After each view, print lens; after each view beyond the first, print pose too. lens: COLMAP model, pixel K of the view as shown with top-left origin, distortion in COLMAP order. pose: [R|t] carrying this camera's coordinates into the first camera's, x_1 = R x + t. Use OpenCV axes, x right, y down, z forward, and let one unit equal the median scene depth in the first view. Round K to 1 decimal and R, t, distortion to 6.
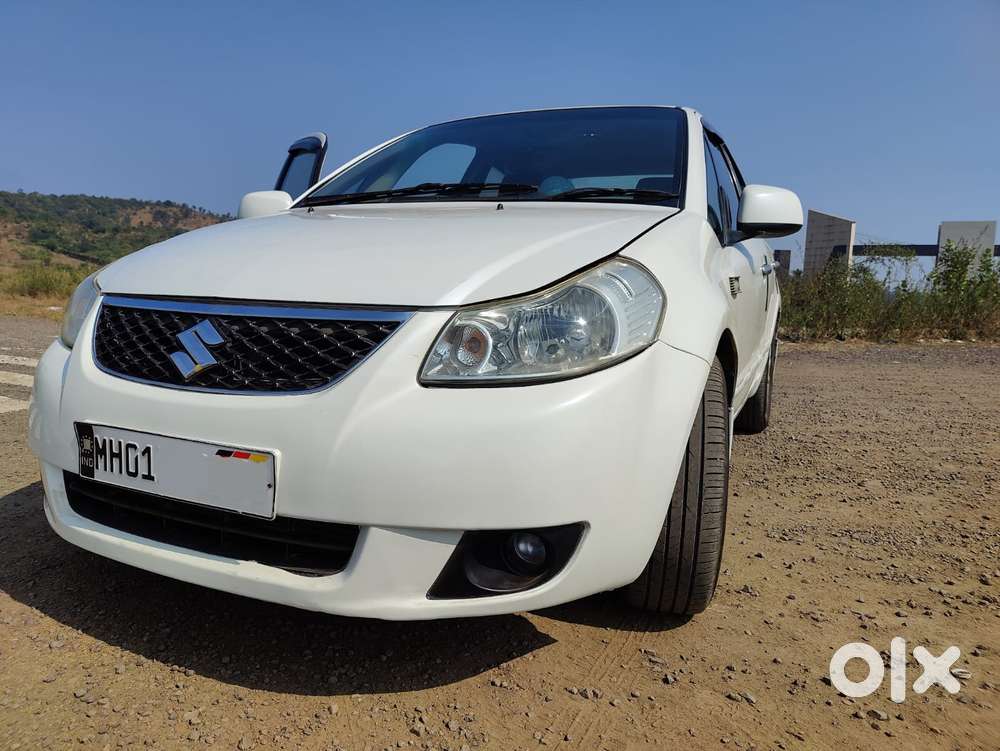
lens RADIAL K [[709.1, 0, 500.0], [0, 709.1, 375.5], [0, 0, 1]] dist [0.044131, -0.053439]
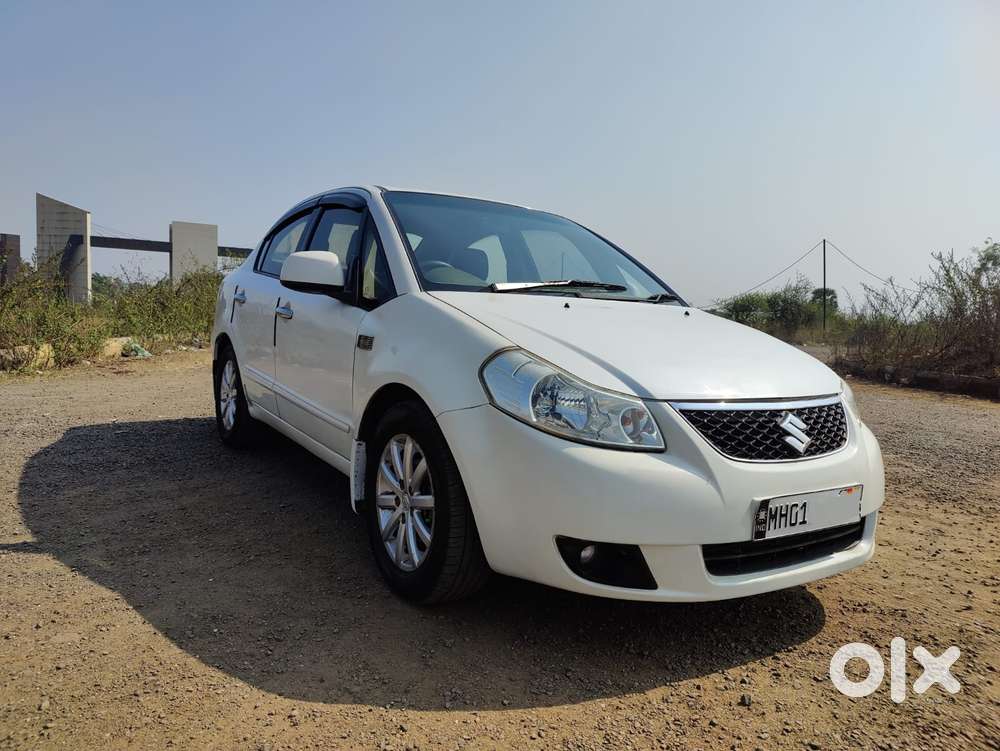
lens RADIAL K [[709.1, 0, 500.0], [0, 709.1, 375.5], [0, 0, 1]] dist [0.044131, -0.053439]
pose [[0.531561, -0.082198, 0.843022, -2.047493], [0.069639, 0.996152, 0.053219, -0.286457], [-0.844153, 0.030418, 0.535239, 0.716798]]
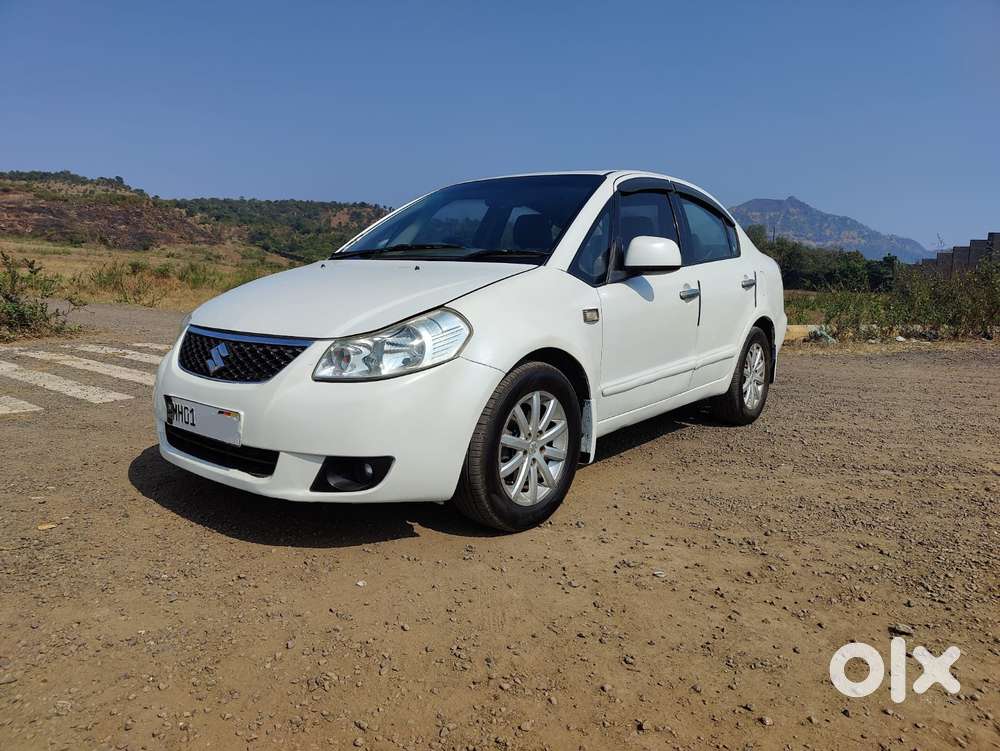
lens RADIAL K [[709.1, 0, 500.0], [0, 709.1, 375.5], [0, 0, 1]] dist [0.044131, -0.053439]
pose [[0.970719, 0.022352, -0.239174, 0.761820], [-0.019731, 0.999716, 0.013349, -0.031305], [0.239404, -0.008239, 0.970885, -0.663166]]
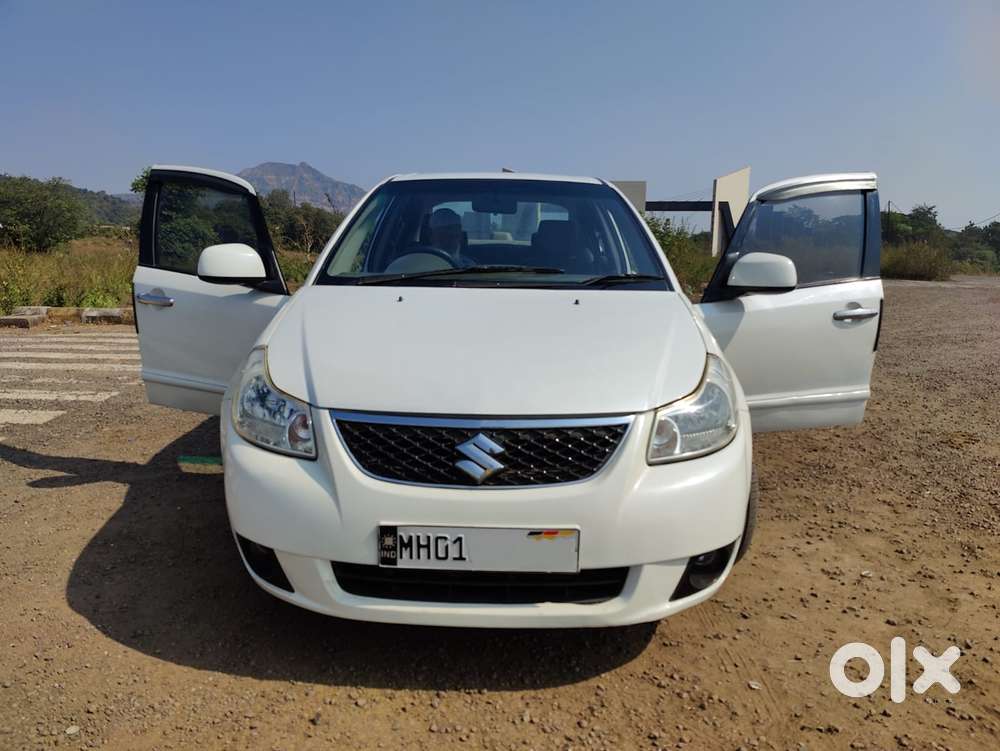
lens RADIAL K [[709.1, 0, 500.0], [0, 709.1, 375.5], [0, 0, 1]] dist [0.044131, -0.053439]
pose [[0.913298, -0.096840, 0.395612, -0.903075], [0.064615, 0.993471, 0.094019, -0.311846], [-0.402134, -0.060305, 0.913593, -0.215431]]
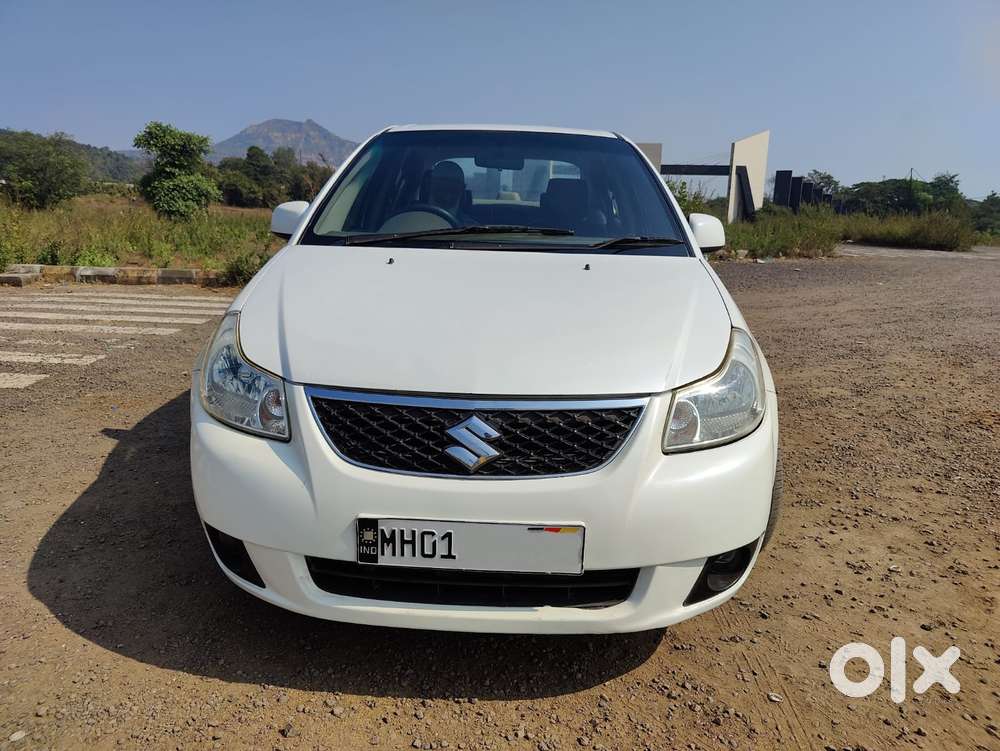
lens RADIAL K [[725.6, 0, 502.7], [0, 725.6, 369.4], [0, 0, 1]] dist [0.002047, -0.010616]
pose [[0.917540, -0.097600, 0.385480, -0.830896], [0.050000, 0.990034, 0.131655, -0.311998], [-0.394487, -0.101525, 0.913276, -0.093882]]
